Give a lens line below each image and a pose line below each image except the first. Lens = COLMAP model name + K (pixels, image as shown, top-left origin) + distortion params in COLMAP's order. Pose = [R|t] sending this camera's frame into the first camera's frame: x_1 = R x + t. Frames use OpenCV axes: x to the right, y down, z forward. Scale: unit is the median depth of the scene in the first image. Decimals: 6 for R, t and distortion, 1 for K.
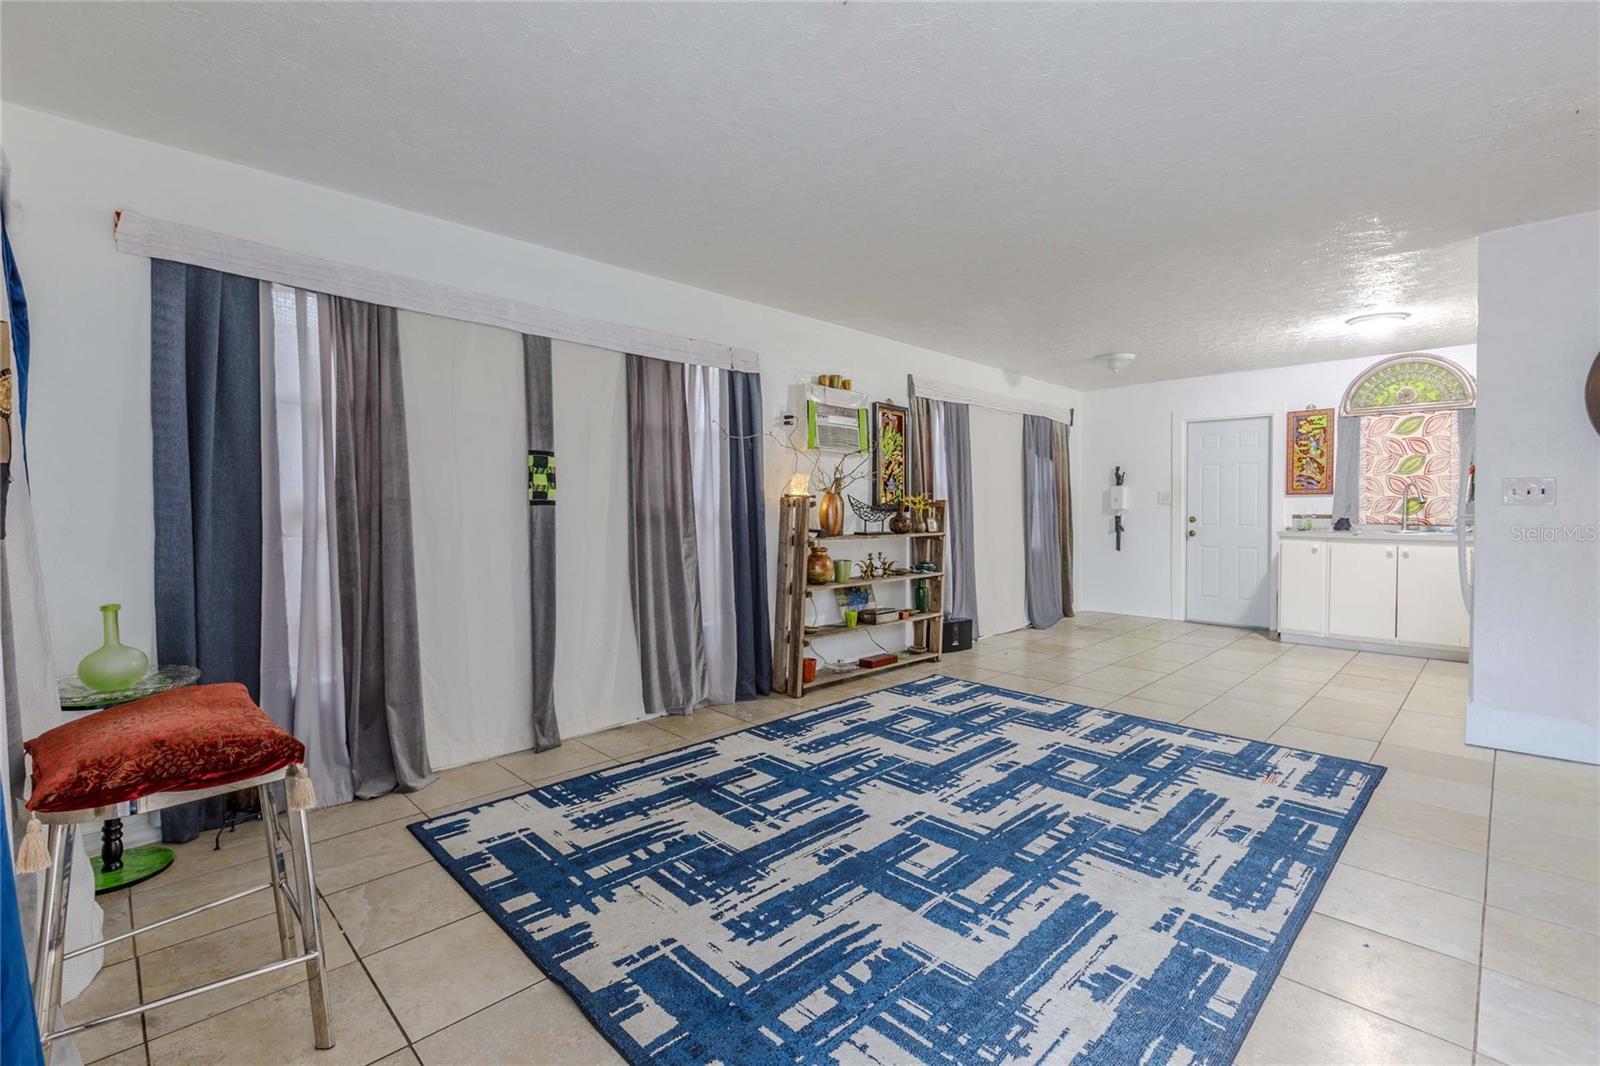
lens RADIAL K [[722.6, 0, 808.1], [0, 722.6, 524.5], [0, 0, 1]] dist [0.006114, -0.002385]
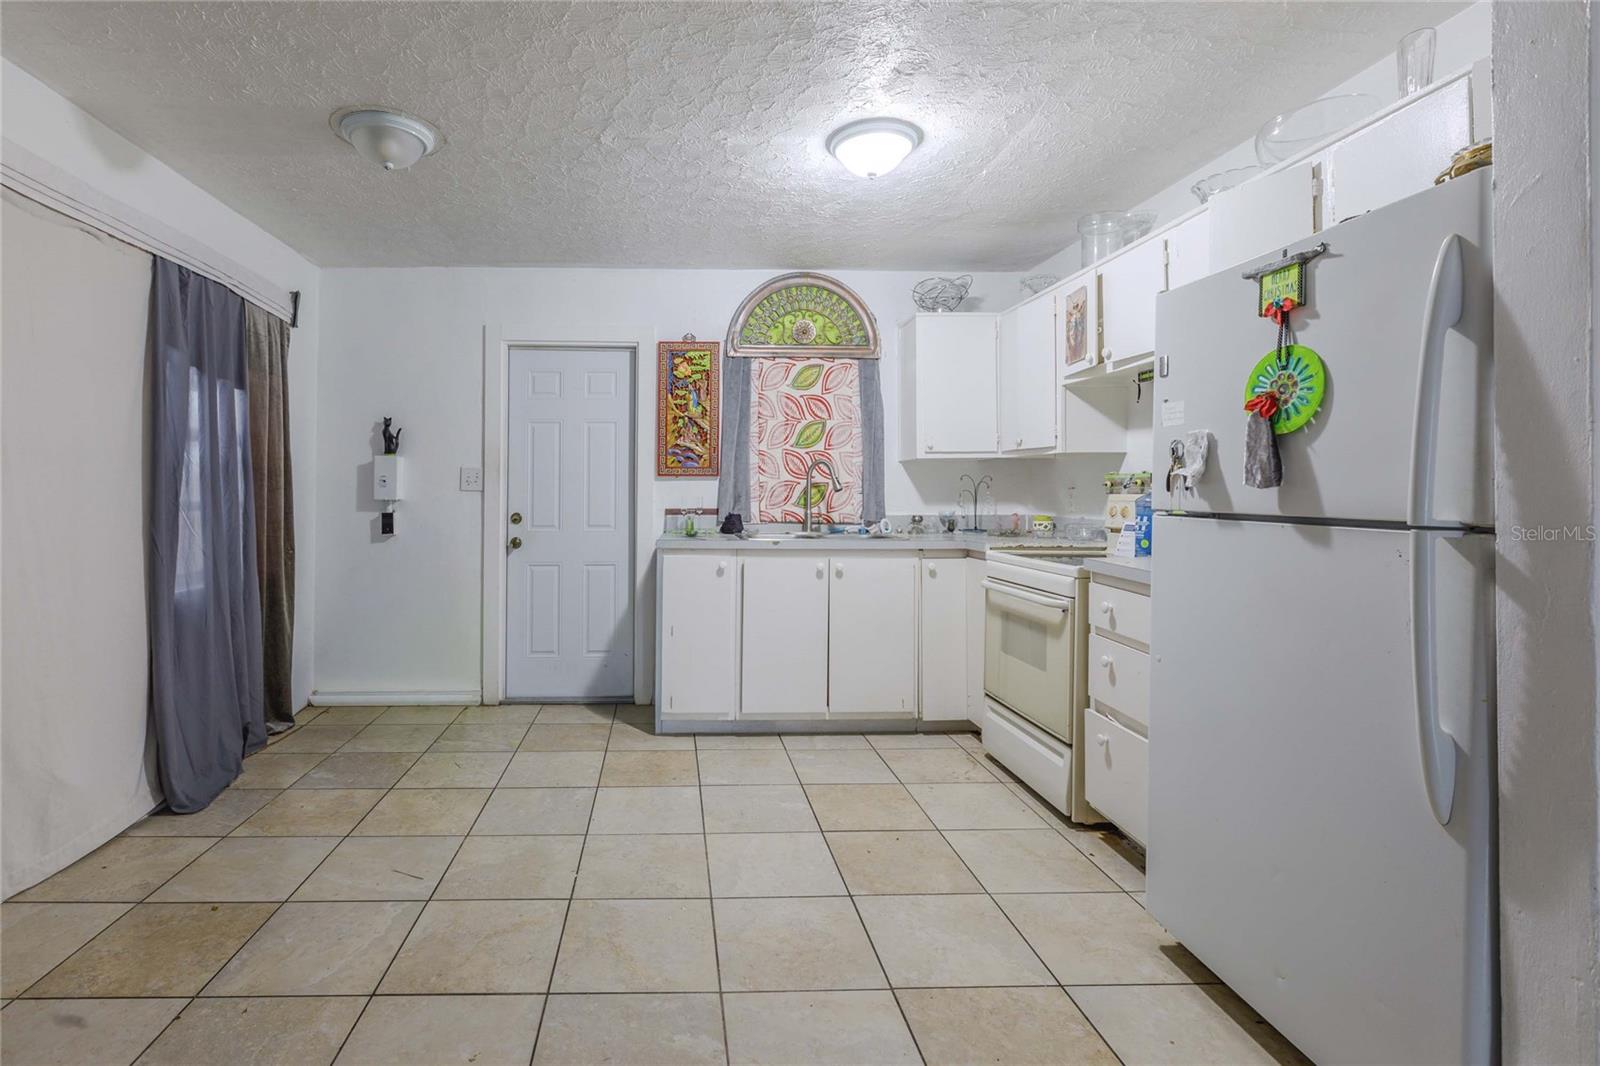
lens RADIAL K [[815.3, 0, 701.3], [0, 815.3, 475.1], [0, 0, 1]] dist [0.004601, 0.000645]
pose [[0.713915, 0.019829, 0.699952, 0.370645], [0.014997, 0.998937, -0.043595, -0.020548], [-0.700072, 0.041620, 0.712858, 0.875915]]
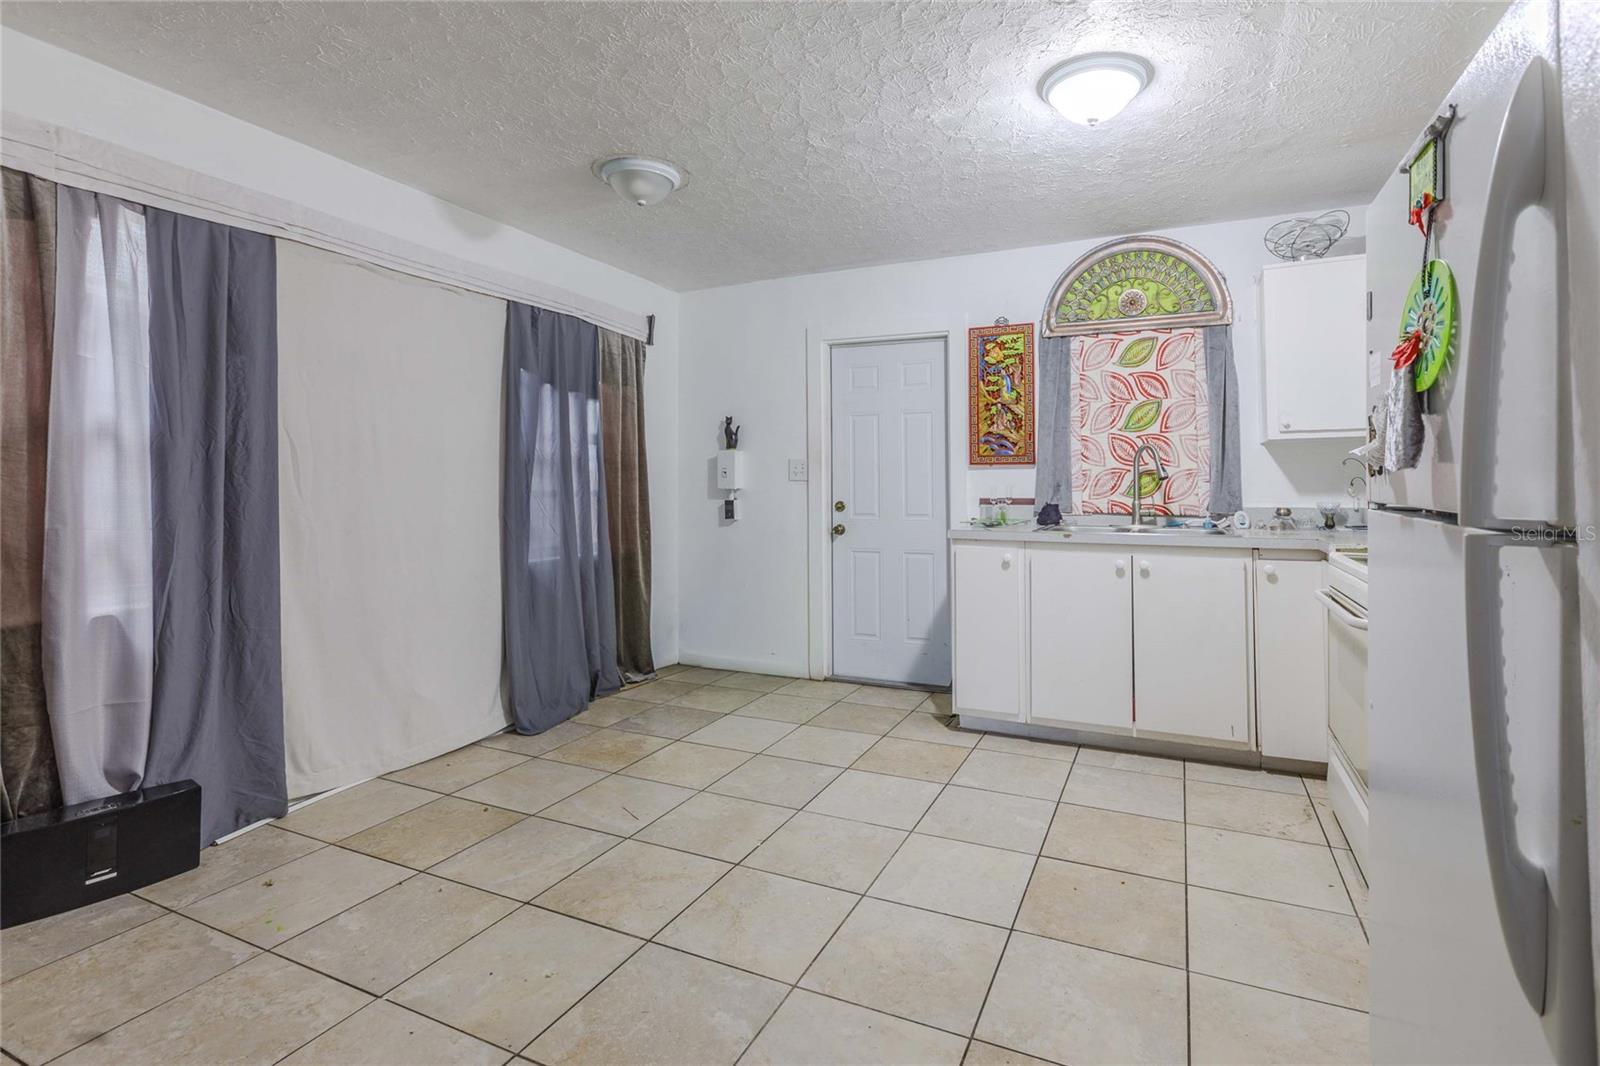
lens RADIAL K [[785.9, 0, 792.3], [0, 785.9, 458.8], [0, 0, 1]] dist [0.002759, 0.001890]
pose [[0.954101, 0.010942, 0.299285, 0.587701], [0.006731, 0.998296, -0.057957, -0.016837], [-0.299409, 0.057311, 0.952402, 0.765284]]
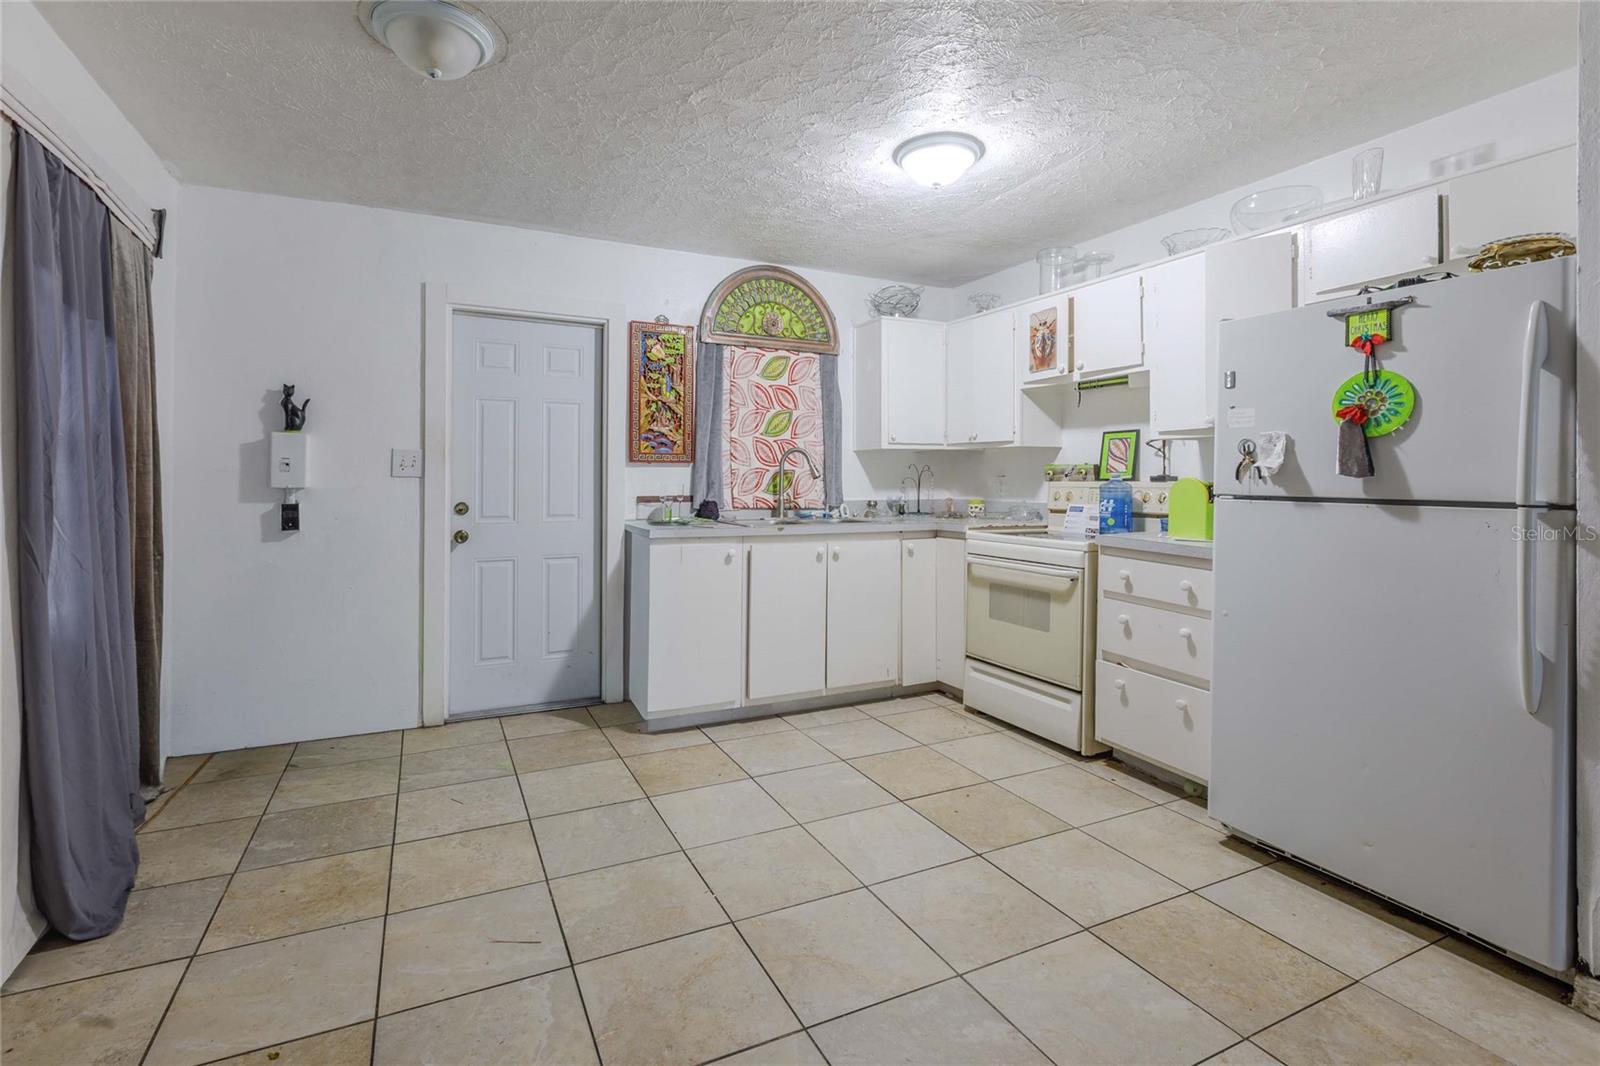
lens RADIAL K [[764.7, 0, 851.9], [0, 764.7, 470.2], [0, 0, 1]] dist [0.004300, -0.001579]
pose [[0.344691, 0.016315, 0.938574, 0.262969], [0.021559, 0.999448, -0.025291, -0.027396], [-0.938468, 0.028952, 0.344149, 1.126571]]
